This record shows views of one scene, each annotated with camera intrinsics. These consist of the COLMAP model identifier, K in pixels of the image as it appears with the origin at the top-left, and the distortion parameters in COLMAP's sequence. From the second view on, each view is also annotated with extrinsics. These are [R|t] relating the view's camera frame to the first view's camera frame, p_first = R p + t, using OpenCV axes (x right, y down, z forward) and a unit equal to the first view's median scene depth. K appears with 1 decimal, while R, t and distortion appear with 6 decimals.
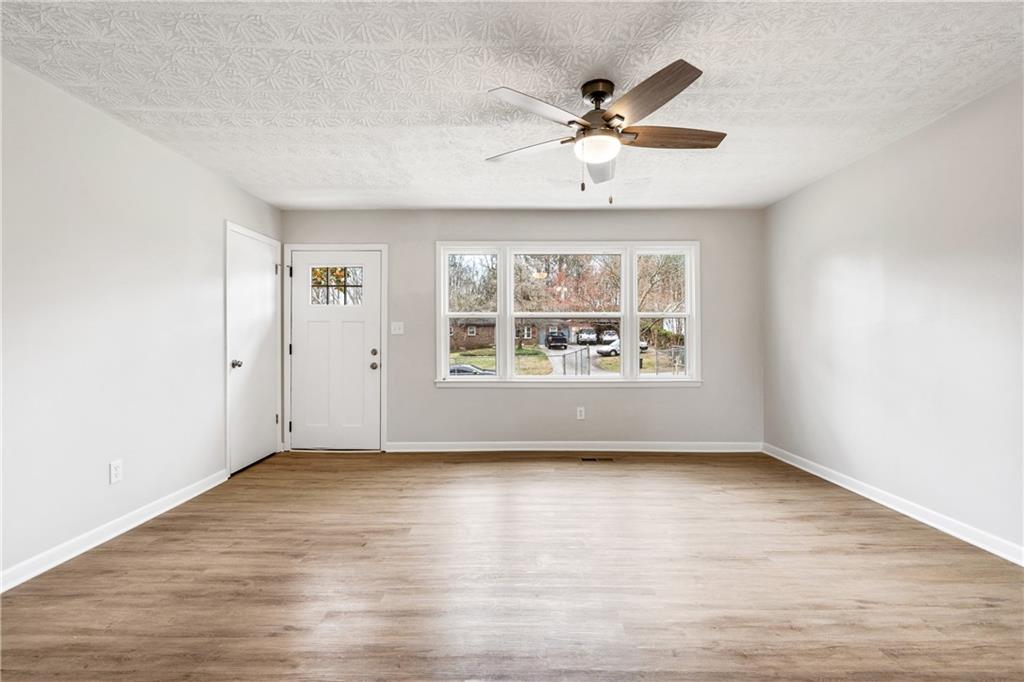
lens RADIAL K [[466.3, 0, 508.8], [0, 466.3, 340.1], [0, 0, 1]] dist [-0.005030, 0.002009]
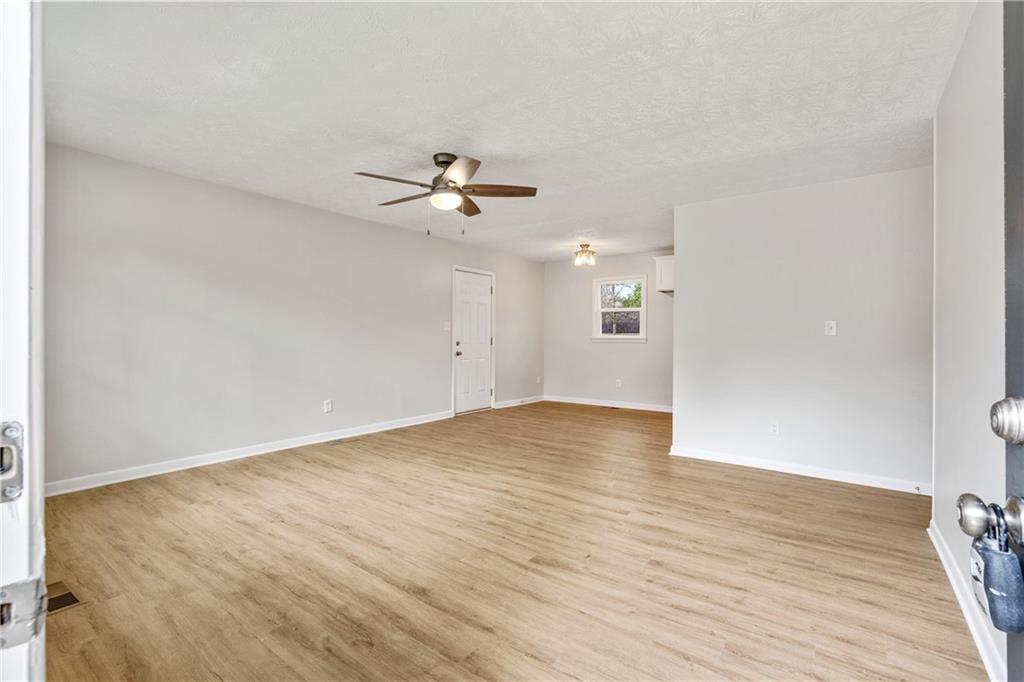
lens RADIAL K [[466.3, 0, 512.0], [0, 466.3, 337.6], [0, 0, 1]] dist [-0.005030, 0.002009]
pose [[-0.811410, -0.002801, 0.584471, -0.830606], [-0.001616, 0.999995, 0.002549, 0.001792], [-0.584475, 0.001124, -0.811411, 2.095723]]
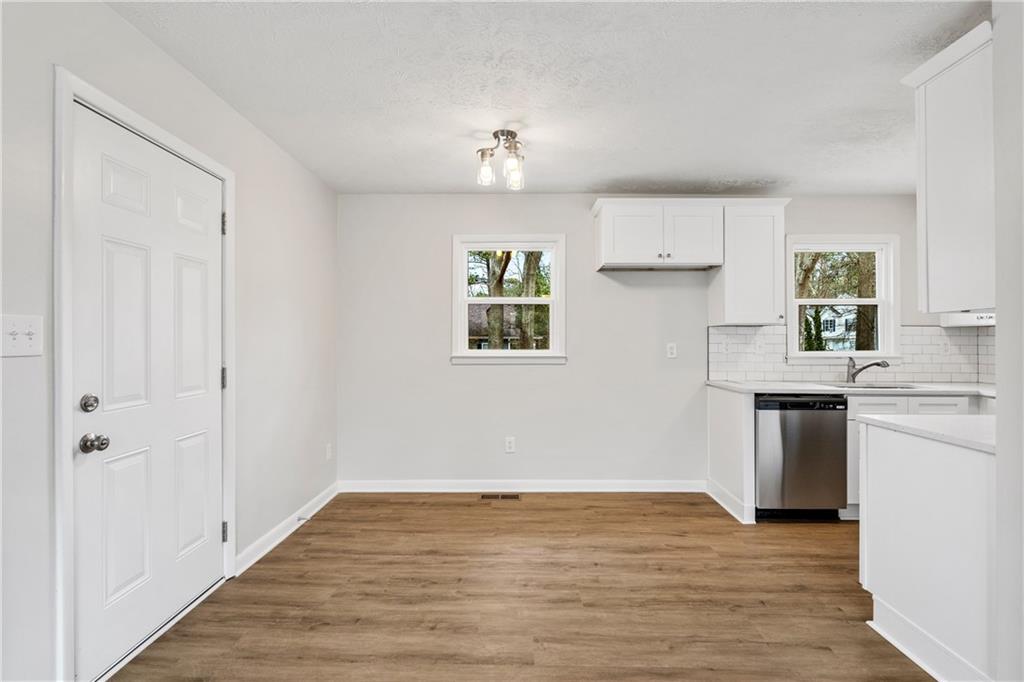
lens RADIAL K [[466.3, 0, 512.0], [0, 466.3, 337.6], [0, 0, 1]] dist [-0.005030, 0.002009]
pose [[-0.999986, 0.004362, -0.003029, 0.463586], [0.004367, 0.999989, -0.001571, -0.049442], [0.003022, -0.001584, -0.999994, 0.682342]]
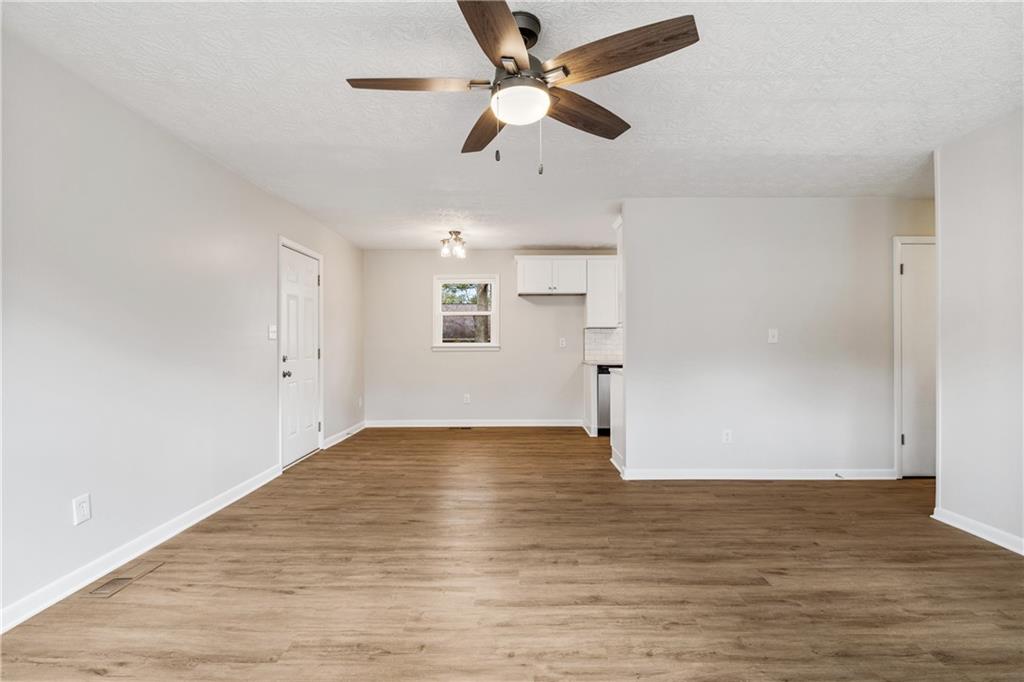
lens RADIAL K [[466.3, 0, 513.9], [0, 466.3, 340.2], [0, 0, 1]] dist [-0.005030, 0.002009]
pose [[-0.999904, 0.007319, -0.011761, 0.215486], [0.007331, 0.999973, -0.000993, -0.018764], [0.011753, -0.001079, -0.999930, 1.827228]]
